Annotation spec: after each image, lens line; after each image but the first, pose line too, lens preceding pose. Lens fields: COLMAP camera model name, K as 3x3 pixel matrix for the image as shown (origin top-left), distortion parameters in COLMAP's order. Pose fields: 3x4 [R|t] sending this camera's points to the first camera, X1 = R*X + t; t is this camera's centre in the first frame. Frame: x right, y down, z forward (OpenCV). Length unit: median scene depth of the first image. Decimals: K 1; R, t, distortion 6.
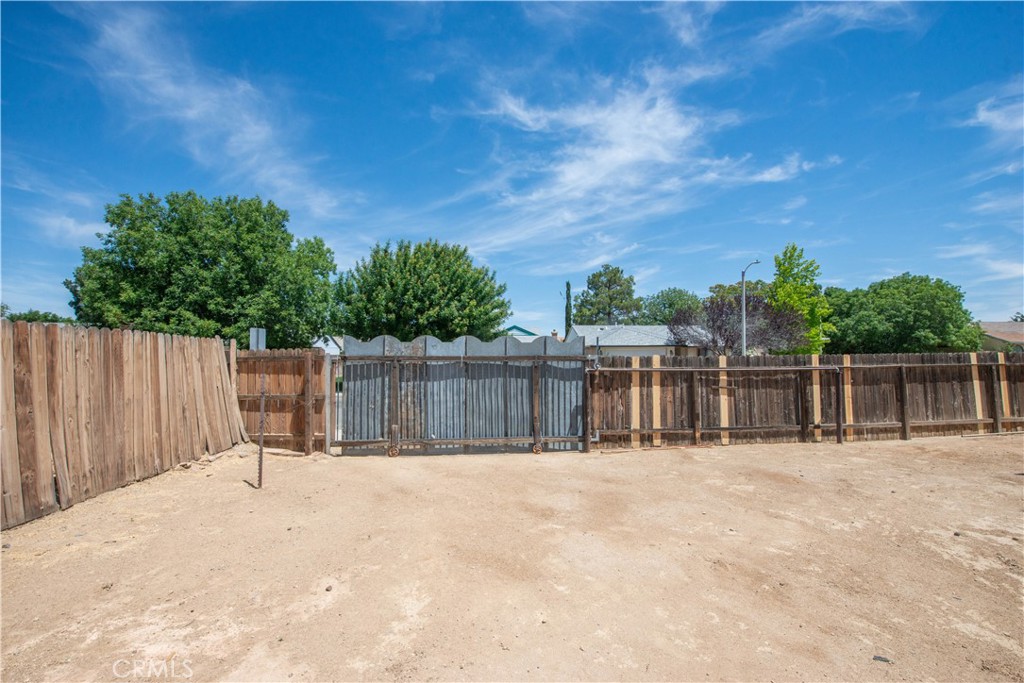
lens RADIAL K [[408.4, 0, 514.5], [0, 408.4, 350.3], [0, 0, 1]] dist [-0.018701, -0.000081]
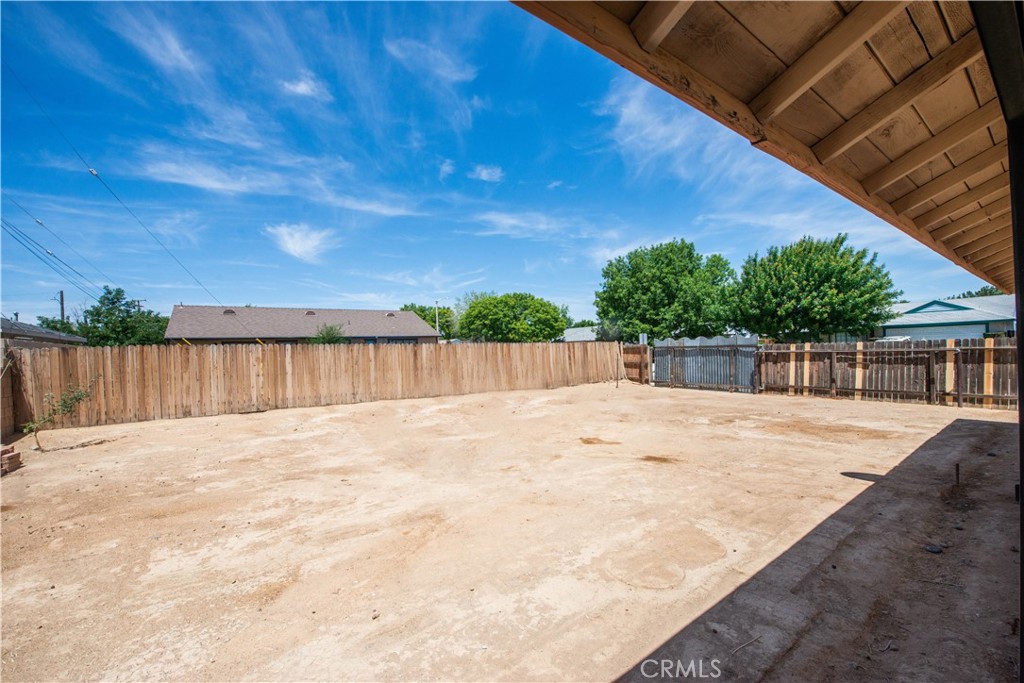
lens RADIAL K [[408.4, 0, 514.5], [0, 408.4, 350.3], [0, 0, 1]] dist [-0.018701, -0.000081]
pose [[0.484971, -0.008047, -0.874493, 1.233334], [0.048336, 0.998676, 0.017617, -0.046080], [0.873193, -0.050813, 0.484718, -0.880179]]
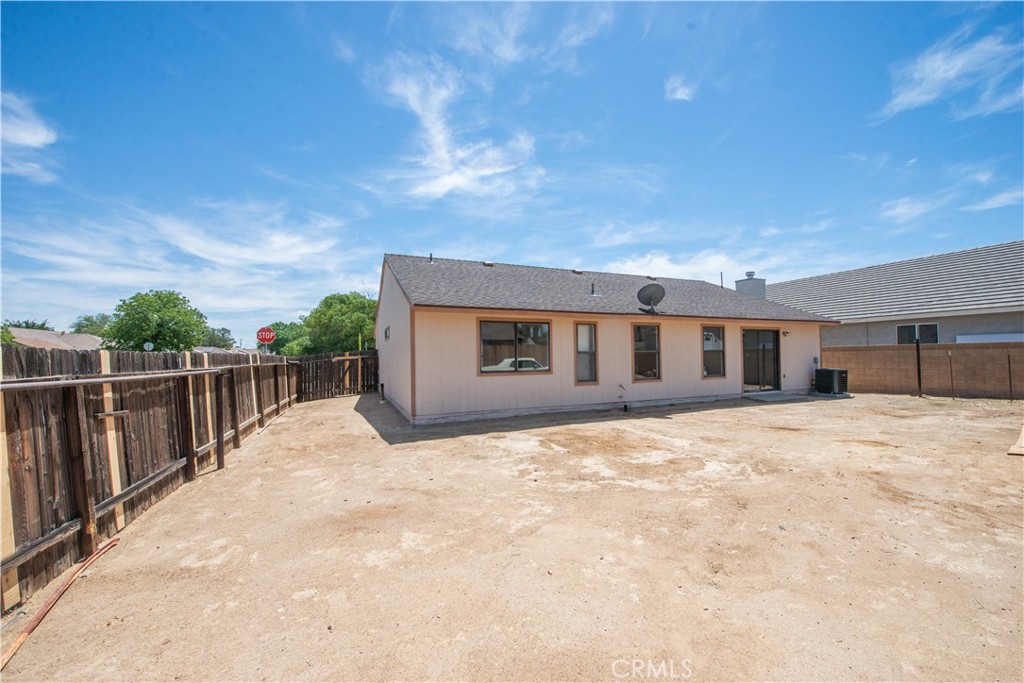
lens RADIAL K [[404.2, 0, 520.8], [0, 404.2, 360.8], [0, 0, 1]] dist [-0.022742, -0.000191]
pose [[-0.295231, 0.000770, 0.955426, -0.093747], [-0.001979, 0.999997, -0.001418, 0.028083], [-0.955424, -0.002309, -0.295228, 0.726328]]
